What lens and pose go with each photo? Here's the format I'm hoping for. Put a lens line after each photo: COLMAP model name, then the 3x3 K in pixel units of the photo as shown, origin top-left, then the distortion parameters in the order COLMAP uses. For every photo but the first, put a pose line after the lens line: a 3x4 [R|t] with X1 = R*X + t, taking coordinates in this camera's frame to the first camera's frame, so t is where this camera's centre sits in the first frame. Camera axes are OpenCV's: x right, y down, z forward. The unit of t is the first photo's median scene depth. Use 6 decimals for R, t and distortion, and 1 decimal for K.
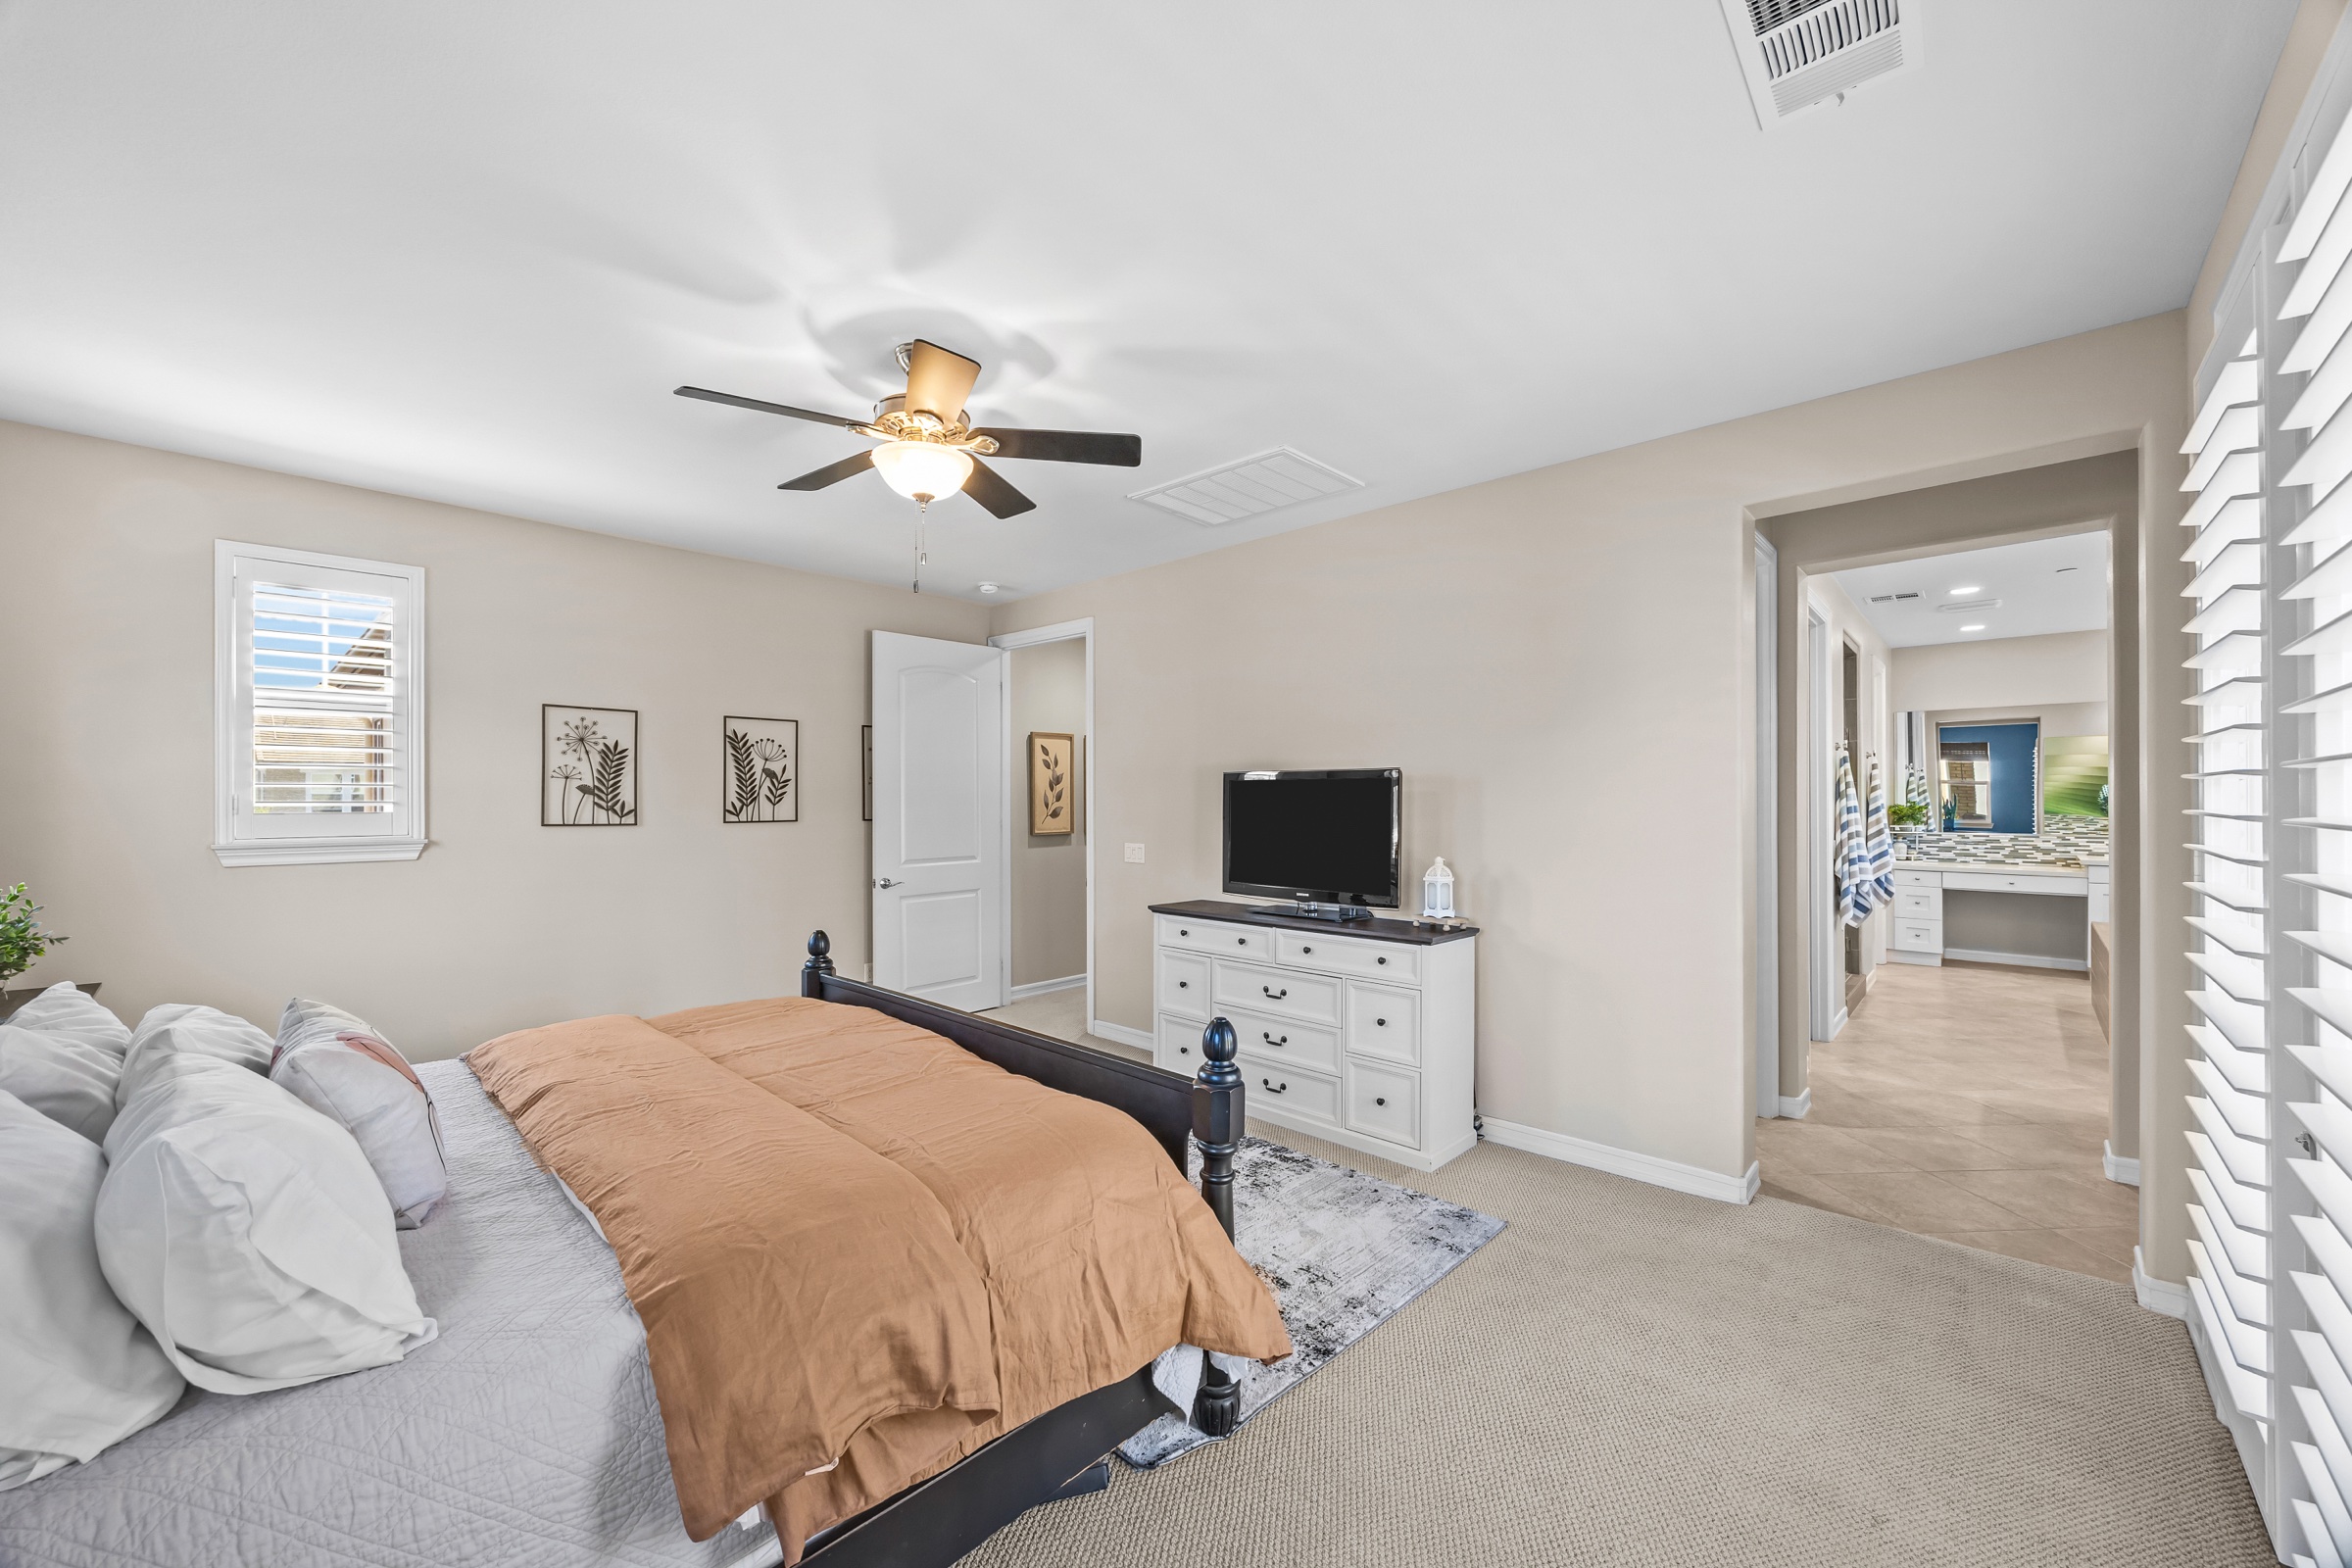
lens RADIAL K [[902.1, 0, 1164.2], [0, 902.1, 795.4], [0, 0, 1]] dist [-0.009162, 0.001503]
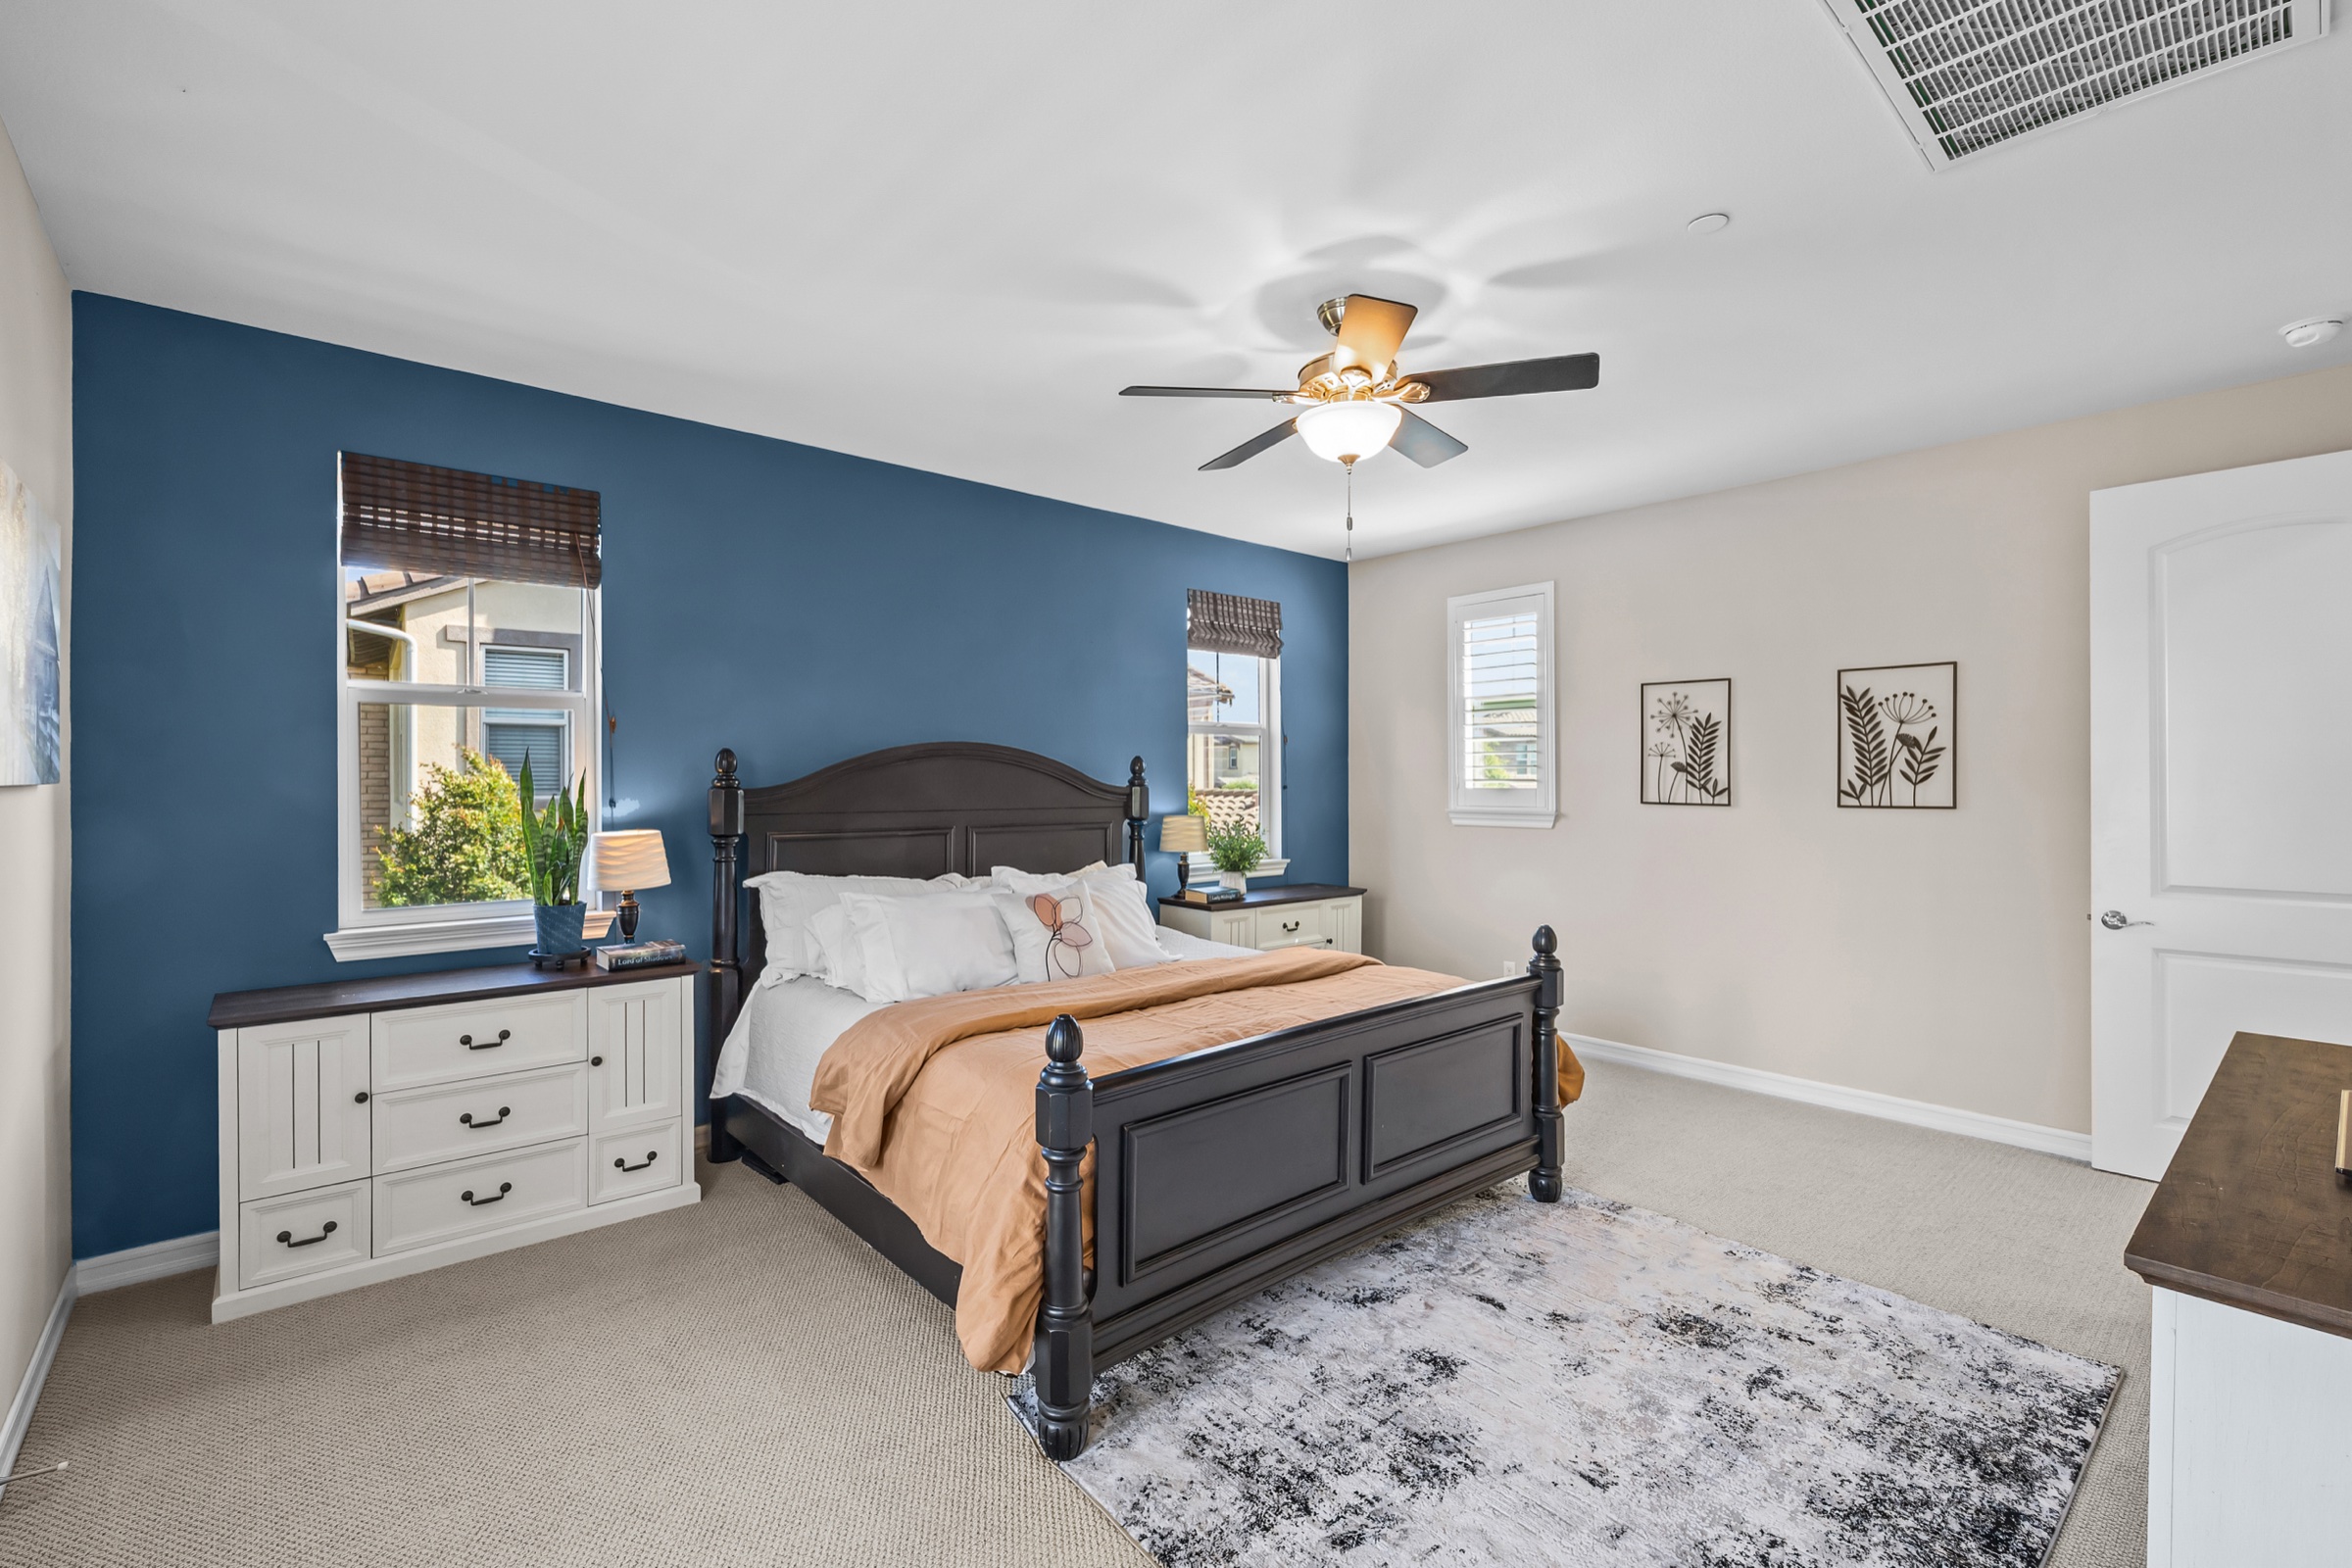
lens RADIAL K [[1037.4, 0, 1167.5], [0, 1037.4, 780.8], [0, 0, 1]] dist [0.000664, 0.000027]
pose [[-0.105240, 0.002169, -0.994445, 0.501198], [0.006477, 0.999978, 0.001496, 0.002804], [0.994426, -0.006283, -0.105252, 0.552053]]
